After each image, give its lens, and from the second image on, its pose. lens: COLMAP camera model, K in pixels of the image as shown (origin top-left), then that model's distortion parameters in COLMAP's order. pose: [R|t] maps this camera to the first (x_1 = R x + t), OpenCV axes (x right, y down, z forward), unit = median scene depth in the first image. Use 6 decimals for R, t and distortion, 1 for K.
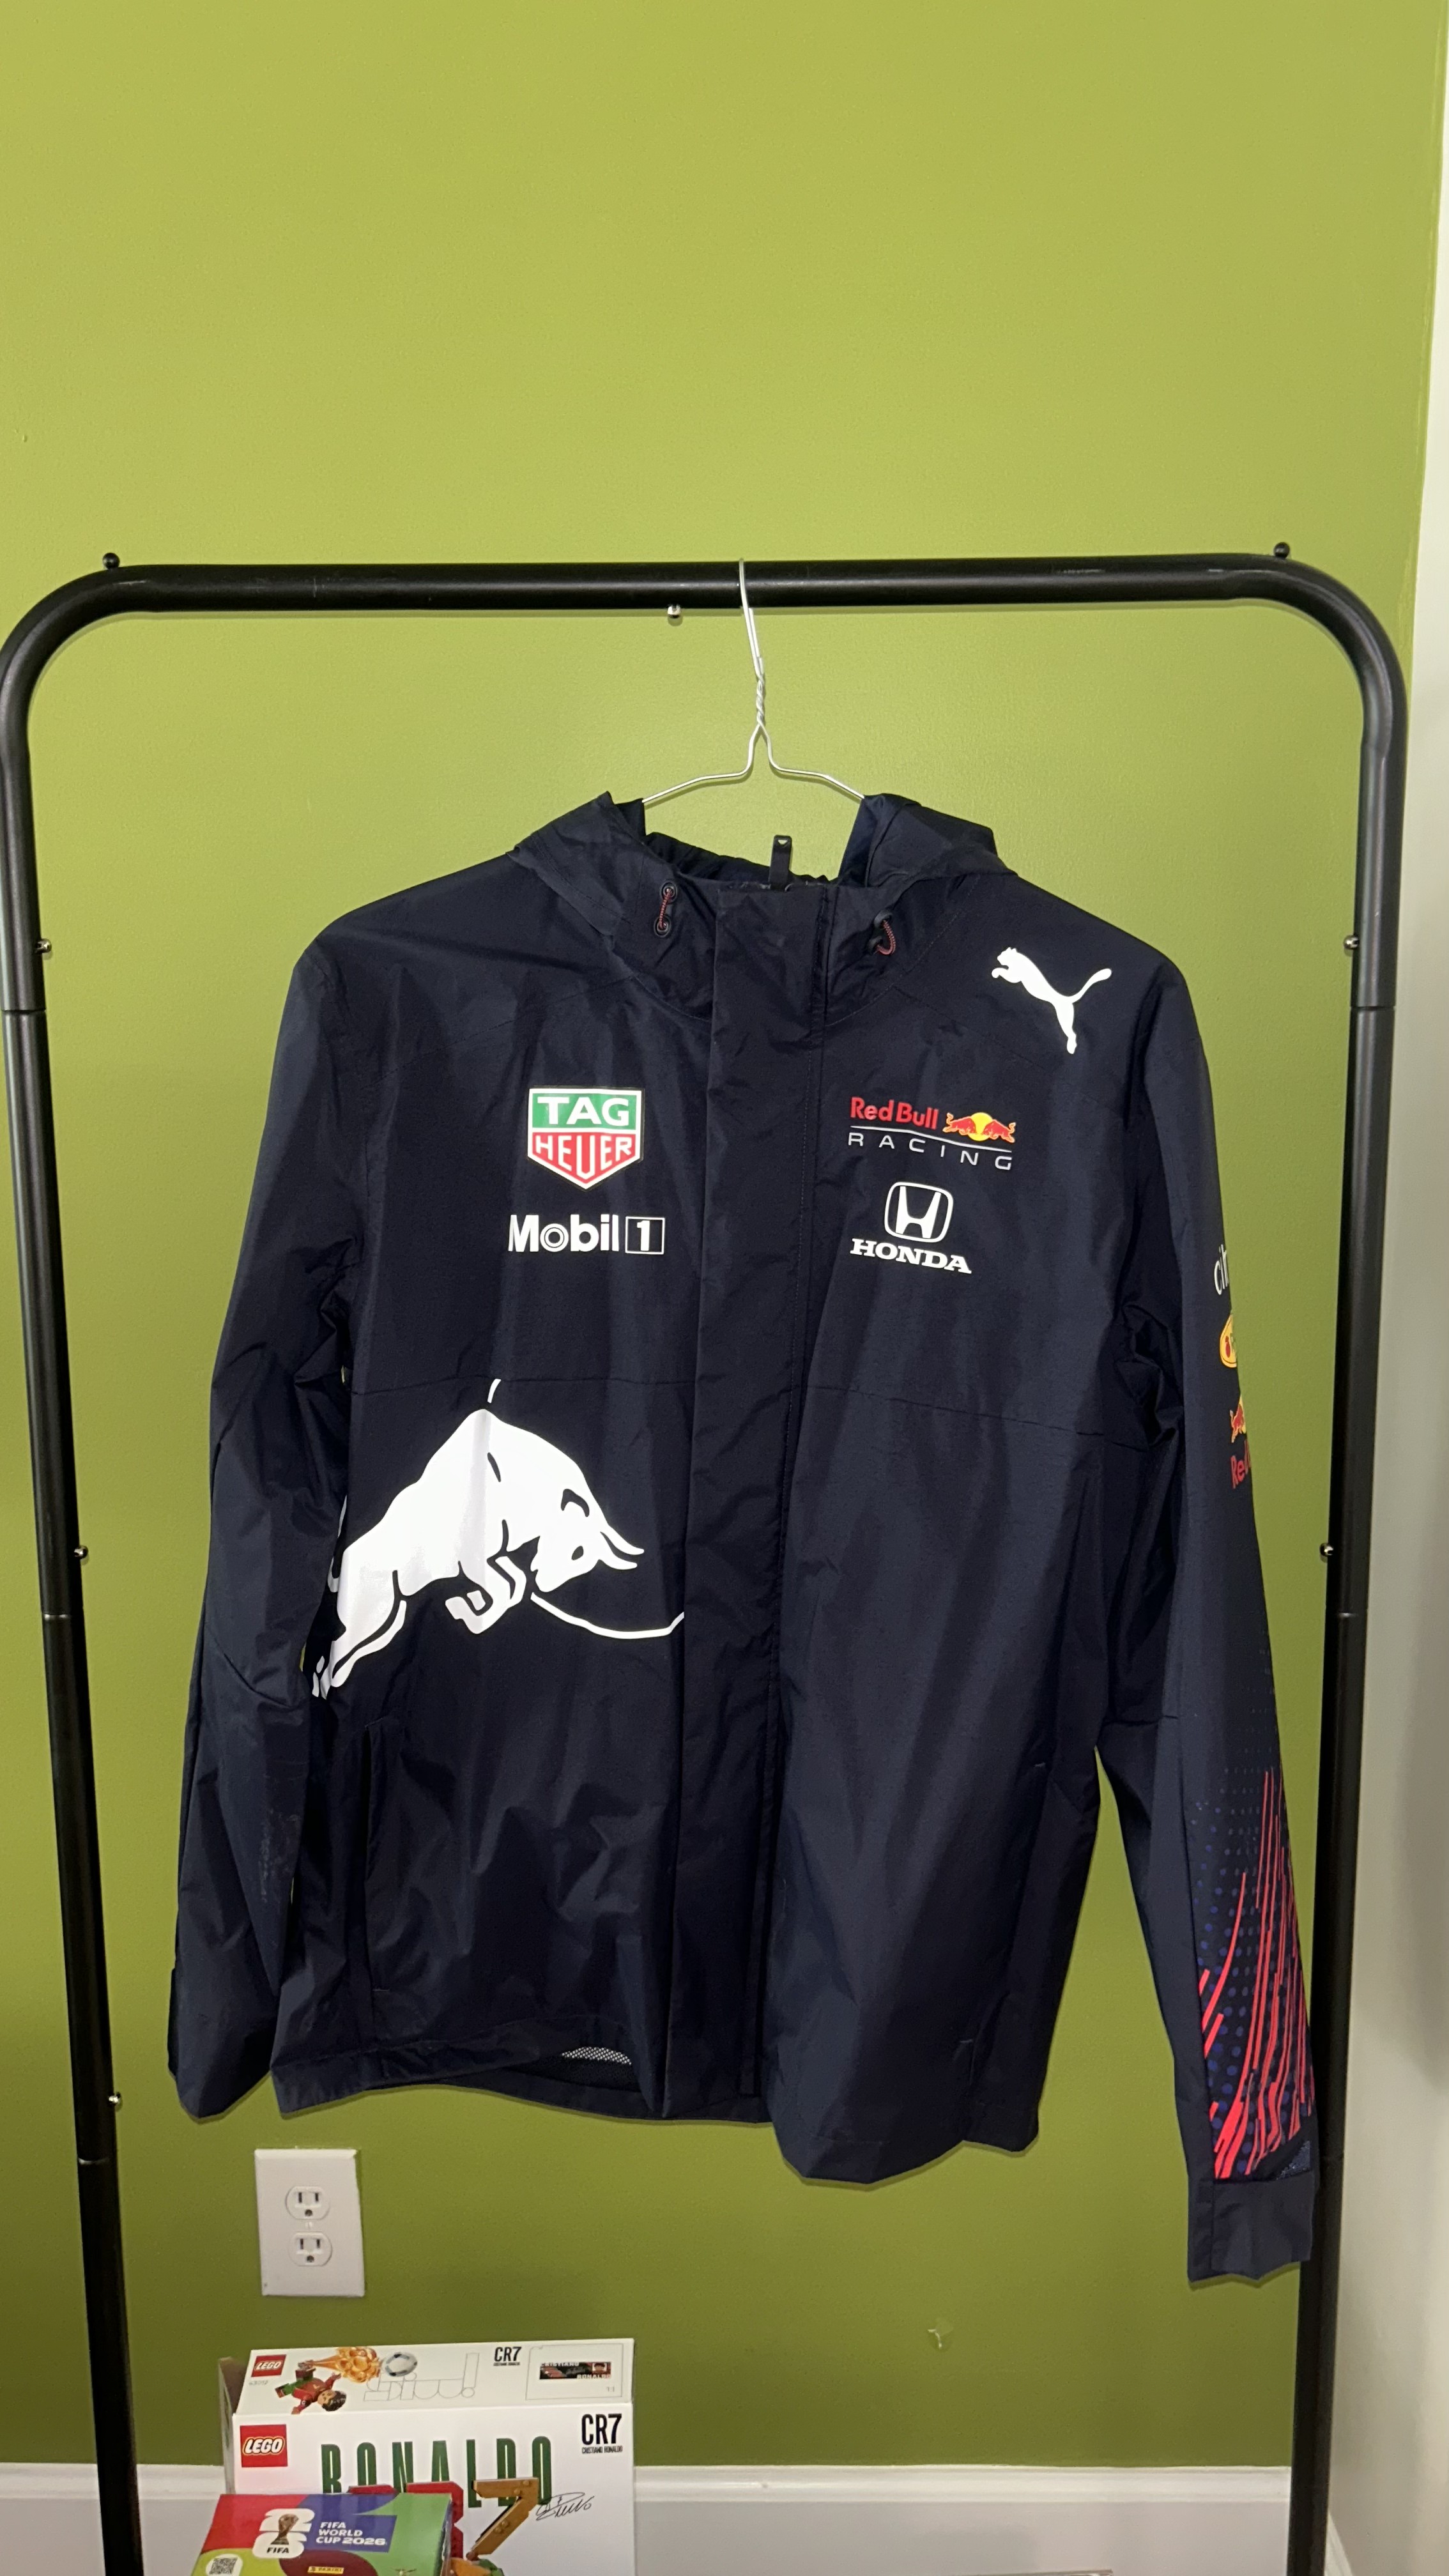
lens RADIAL K [[1931.2, 0, 724.5], [0, 1931.2, 1288.0], [0, 0, 1]] dist [-0.006413, 0.000010]
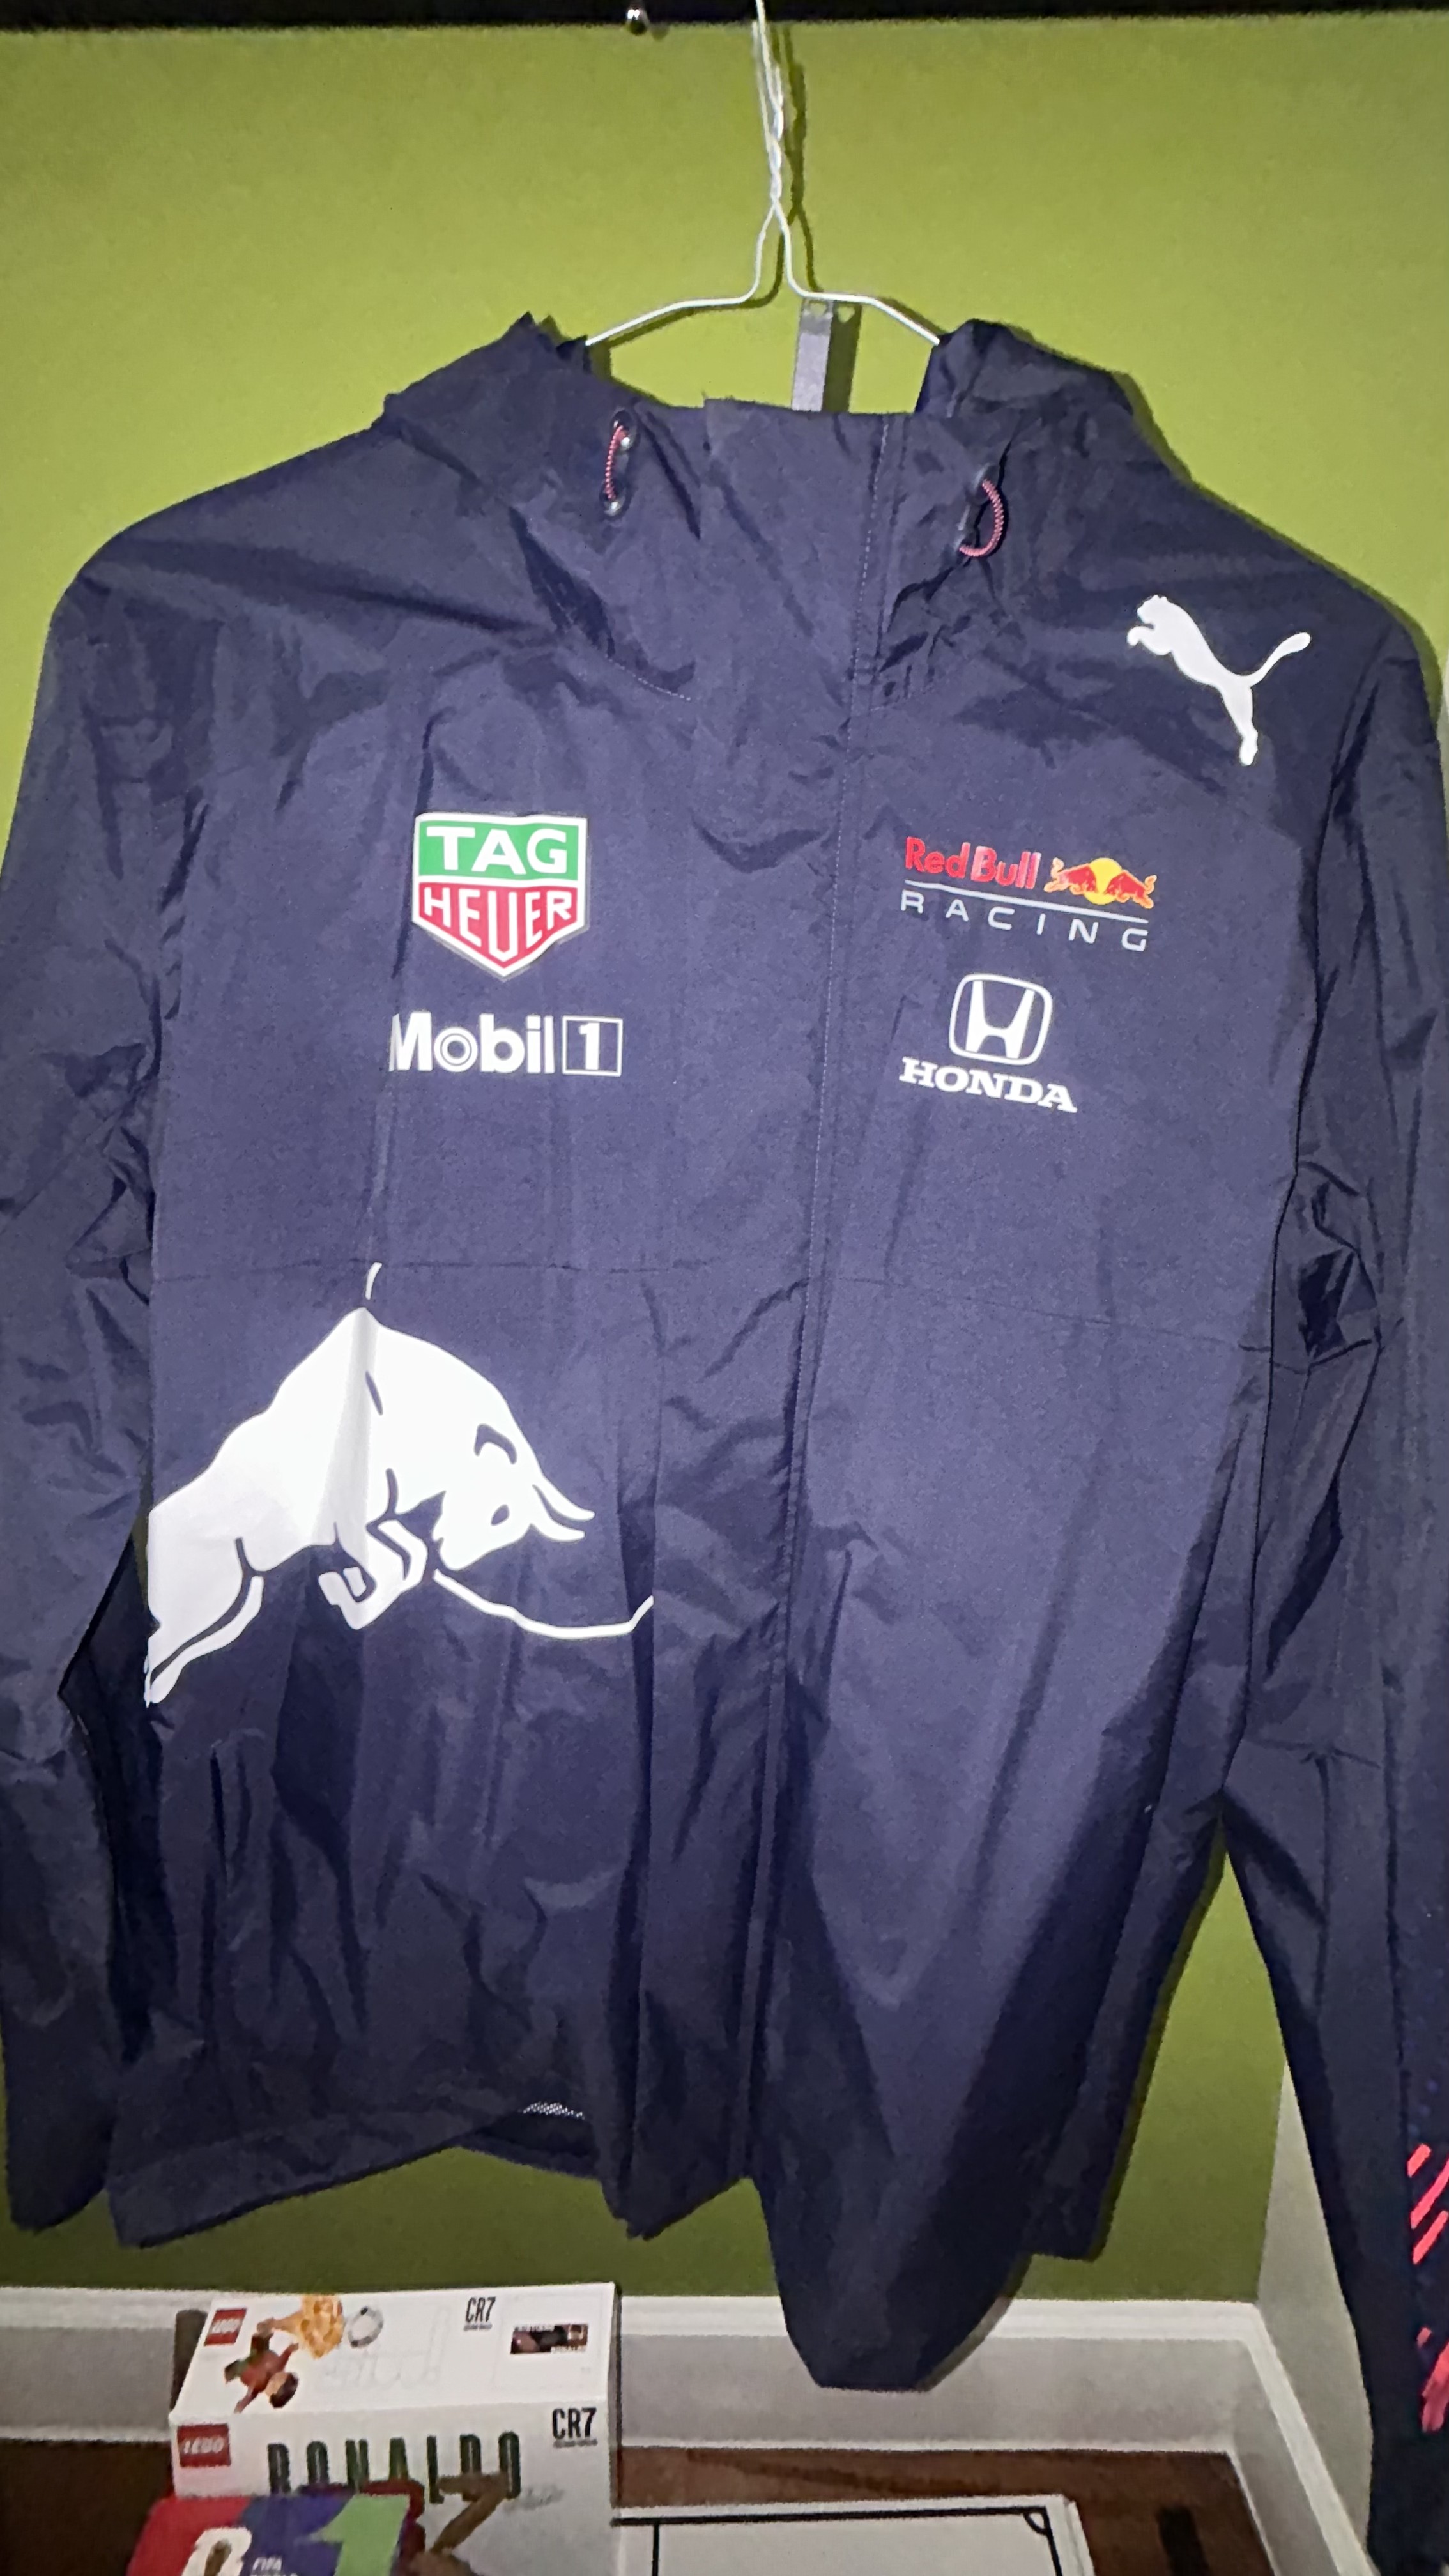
lens RADIAL K [[1043.7, 0, 711.8], [0, 1043.7, 1278.9], [0, 0, 1]] dist [-0.001125, -0.000057]
pose [[0.999959, 0.005819, -0.006965, 0.002649], [-0.005690, 0.999815, 0.018391, 0.044918], [0.007071, -0.018351, 0.999807, 0.631051]]
